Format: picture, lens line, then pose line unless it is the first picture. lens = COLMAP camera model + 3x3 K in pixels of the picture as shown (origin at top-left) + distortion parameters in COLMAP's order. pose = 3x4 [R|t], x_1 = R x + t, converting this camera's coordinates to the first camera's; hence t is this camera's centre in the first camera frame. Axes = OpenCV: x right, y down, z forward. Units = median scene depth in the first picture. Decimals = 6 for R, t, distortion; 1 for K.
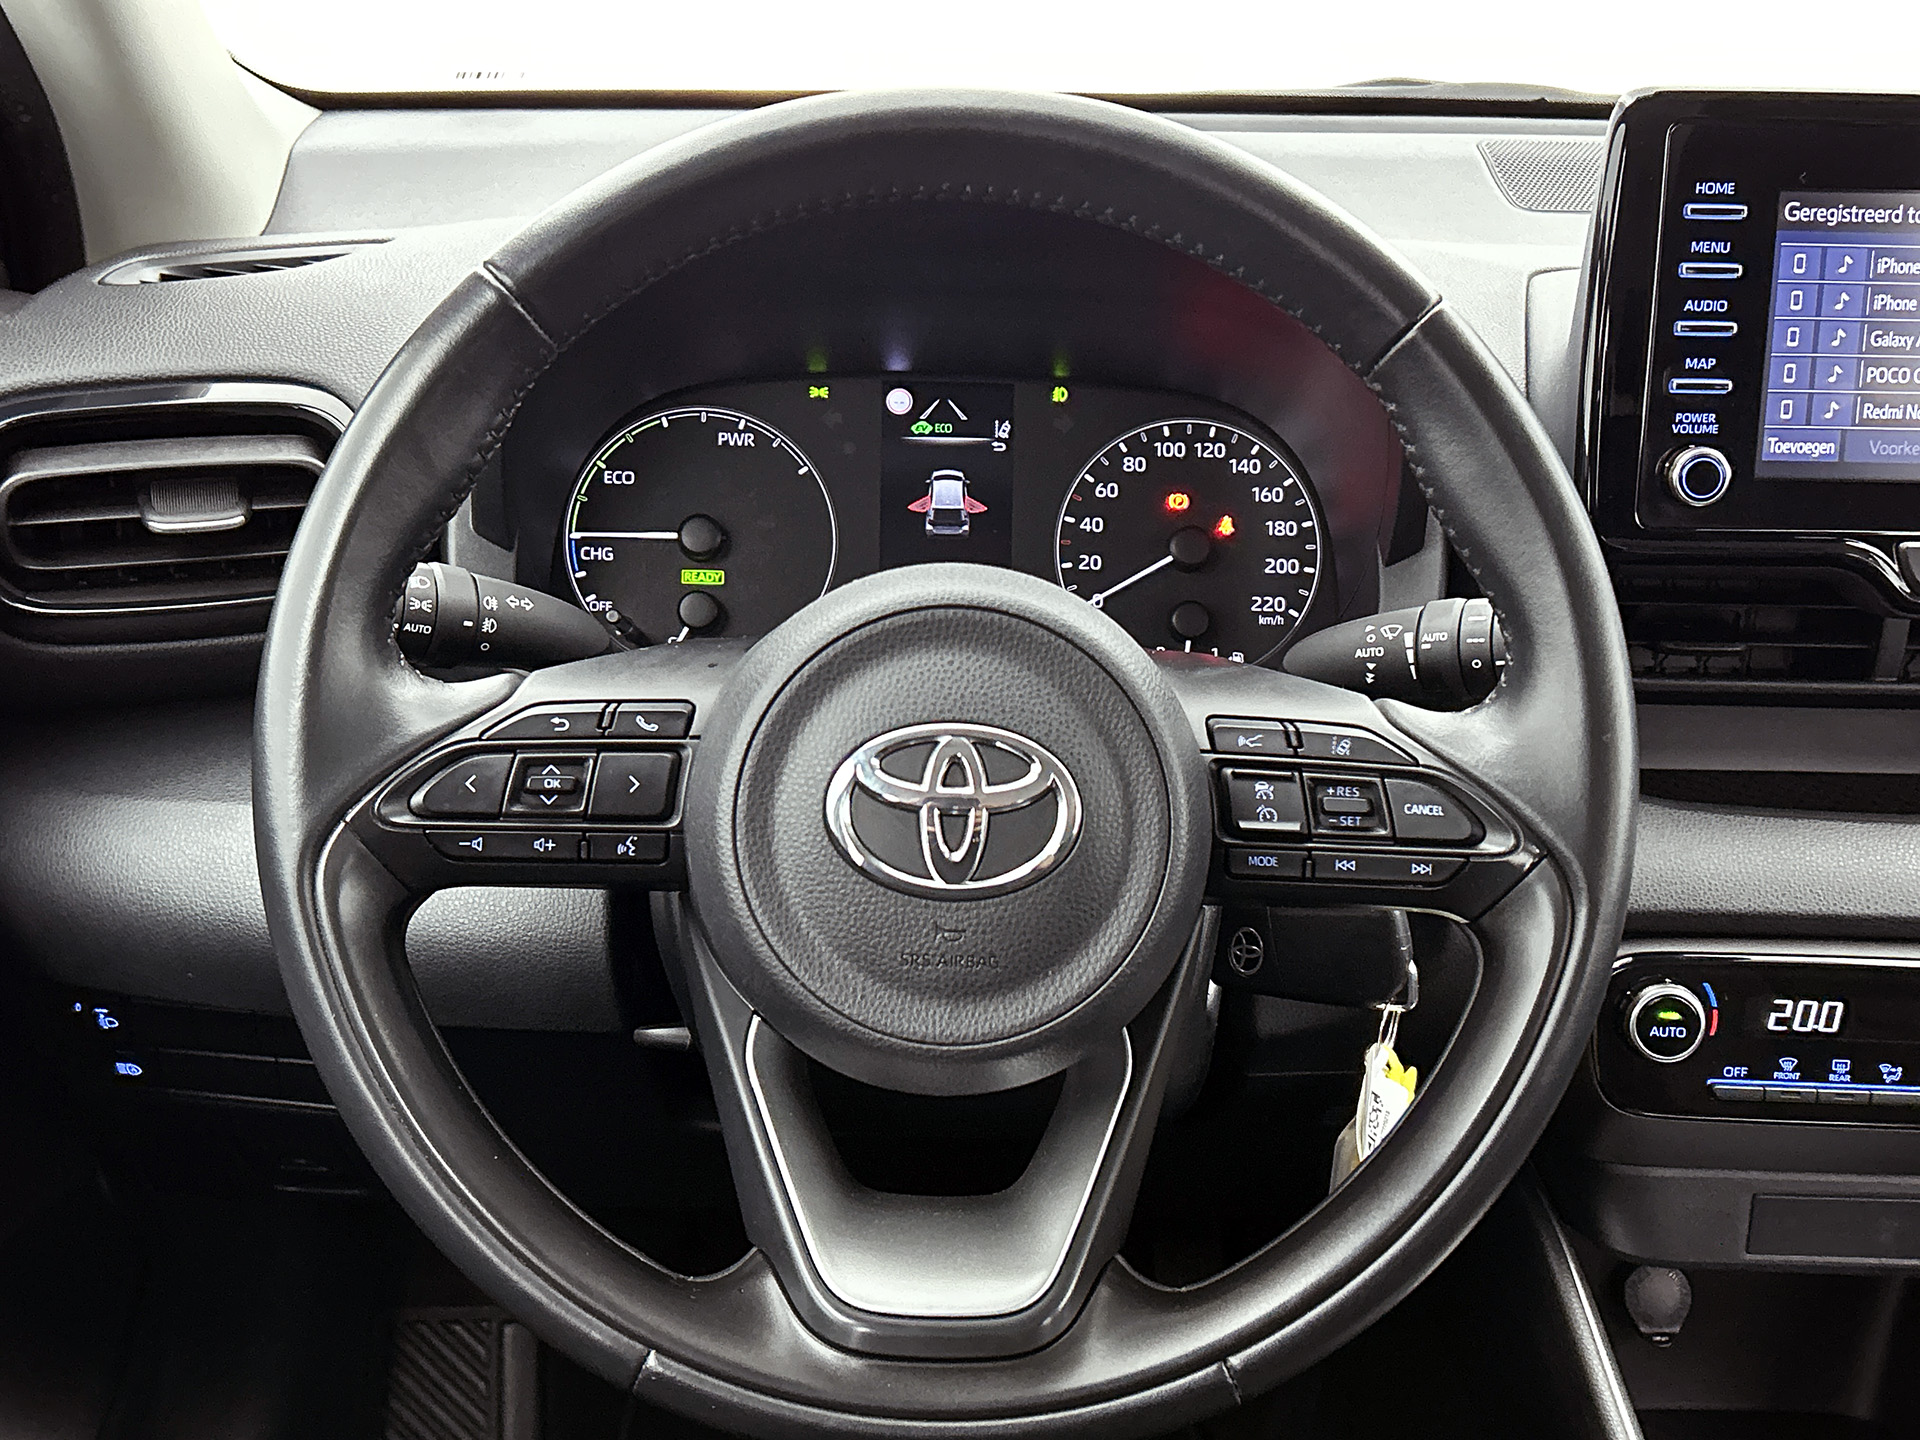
lens RADIAL K [[2256.4, 0, 959.7], [0, 2256.4, 721.8], [0, 0, 1]] dist [0.063068, 0.000000]
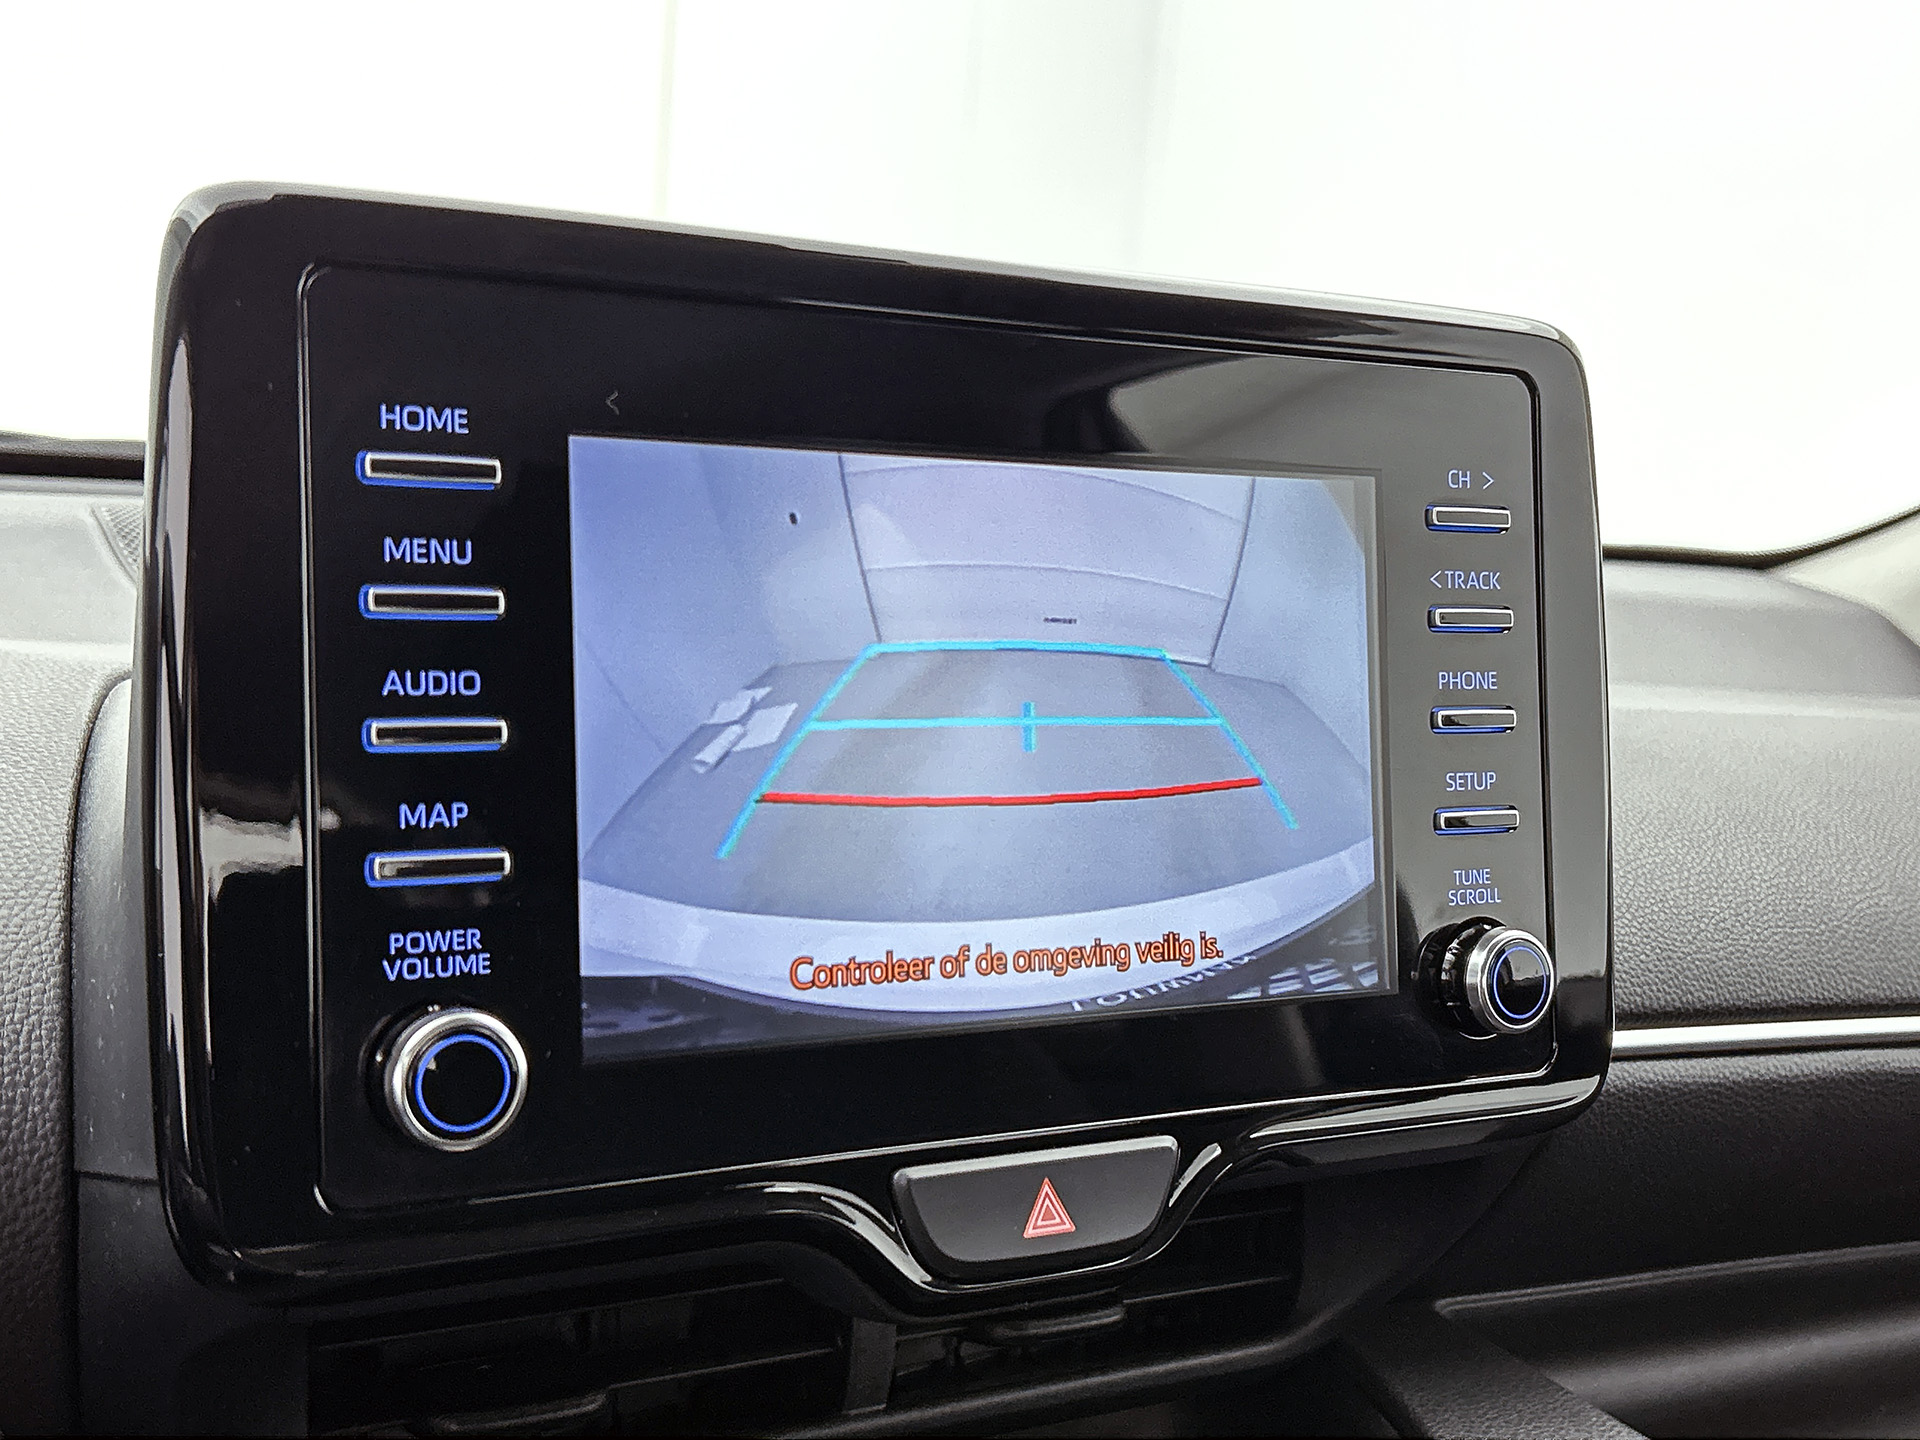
lens RADIAL K [[2256.4, 0, 1036.1], [0, 2256.4, 699.2], [0, 0, 1]] dist [0.063068, 0.000000]
pose [[0.865517, -0.022673, 0.500366, 0.184621], [0.140841, 0.969686, -0.199682, -0.067786], [-0.480671, 0.243301, 0.842473, 0.508726]]
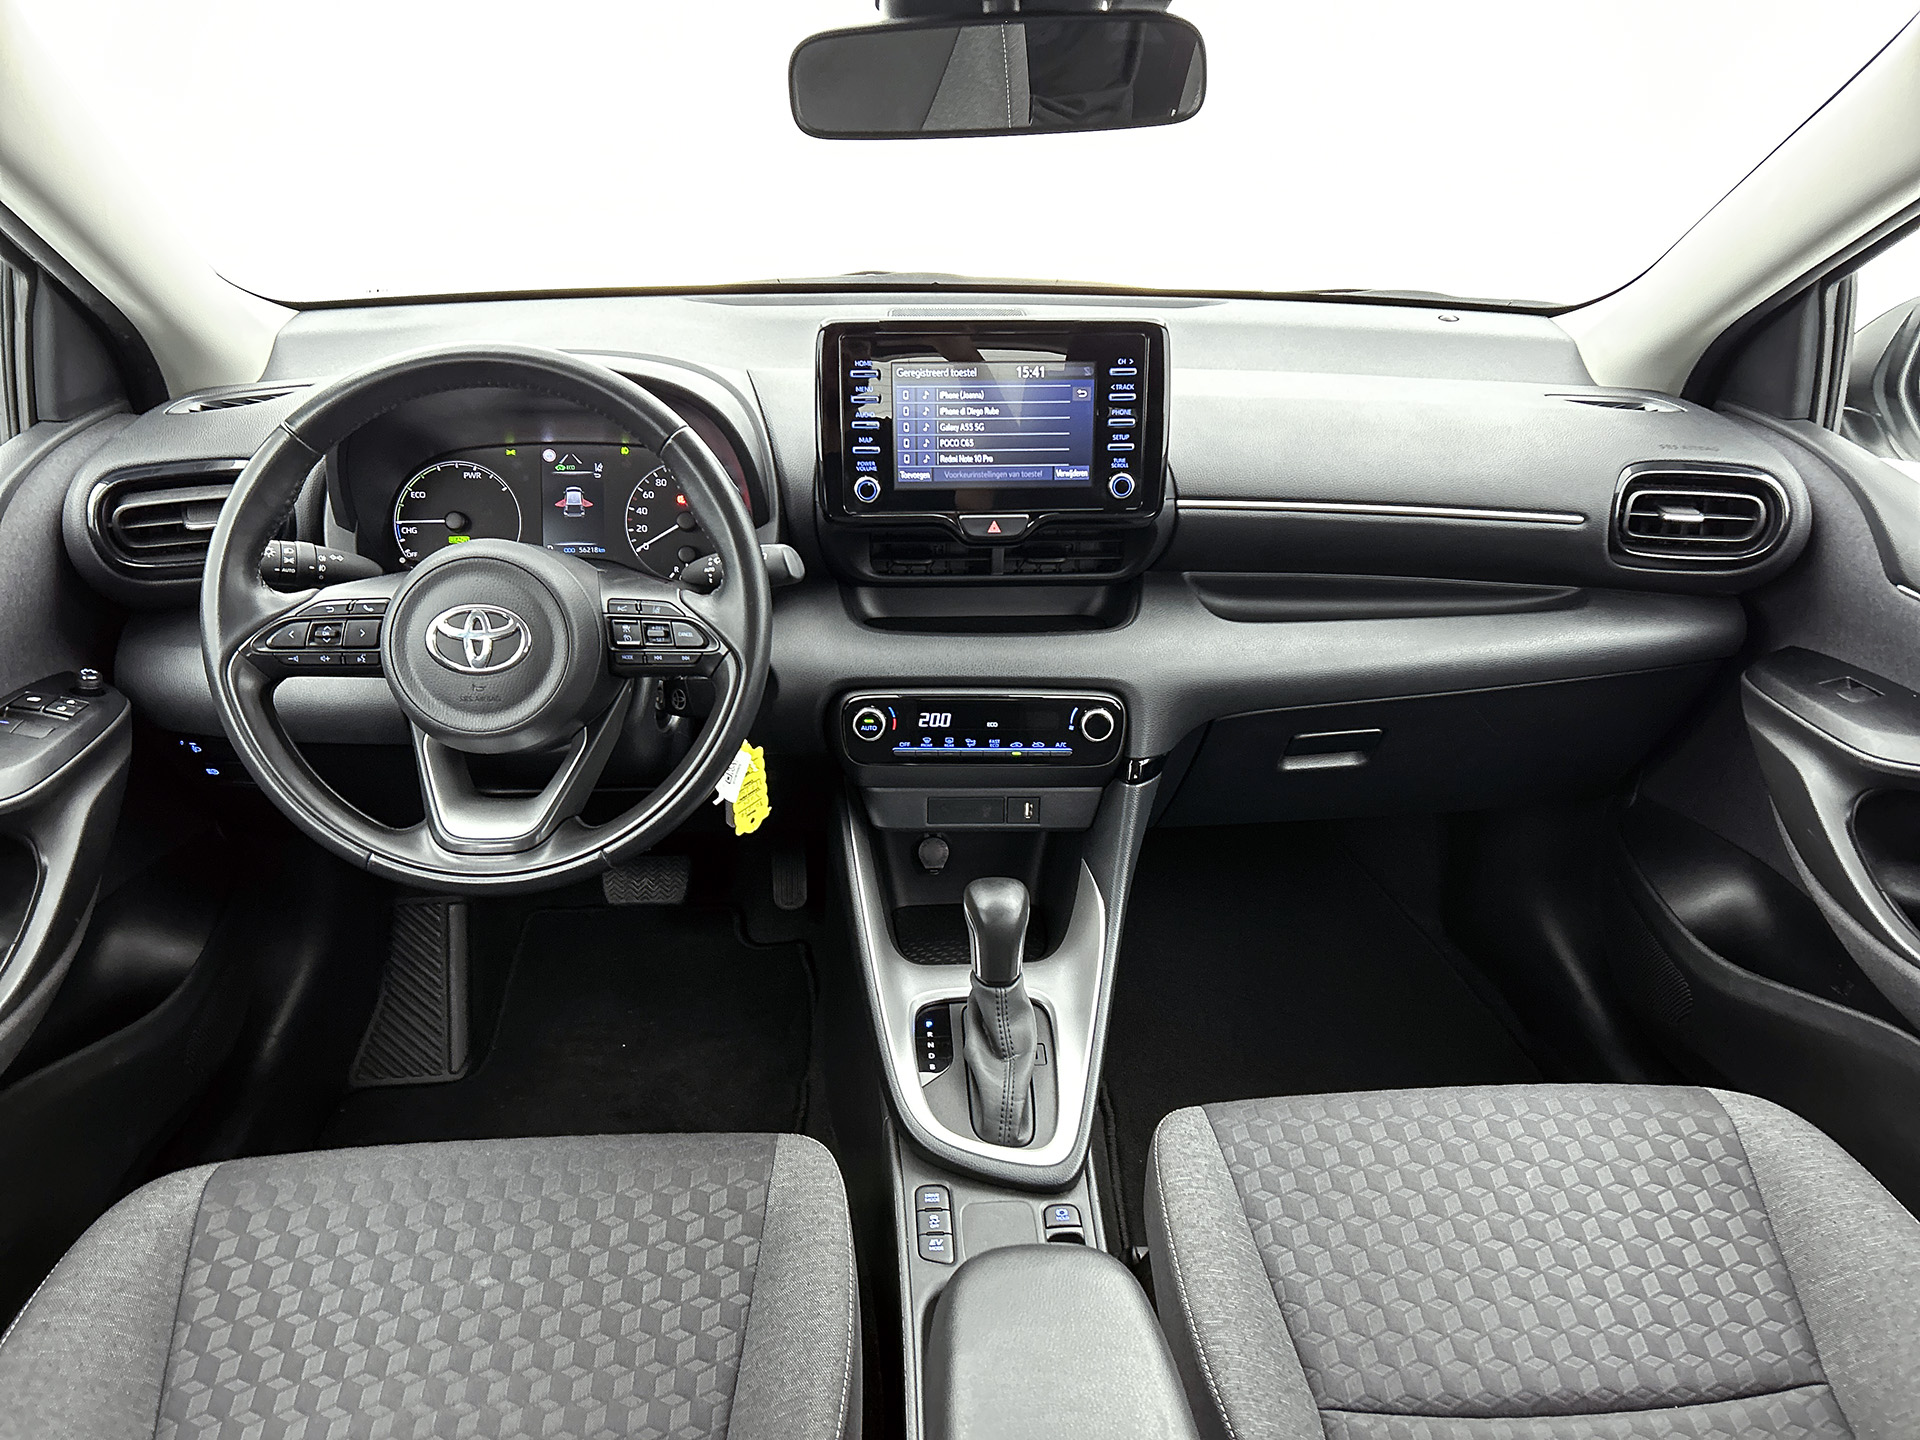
lens RADIAL K [[1446.7, 0, 982.6], [0, 1446.7, 714.1], [0, 0, 1]] dist [0.041049, -0.070965]
pose [[0.998654, -0.031088, 0.041526, 0.329255], [0.027646, 0.996329, 0.081024, 0.004208], [-0.043892, -0.079767, 0.995847, -0.438373]]
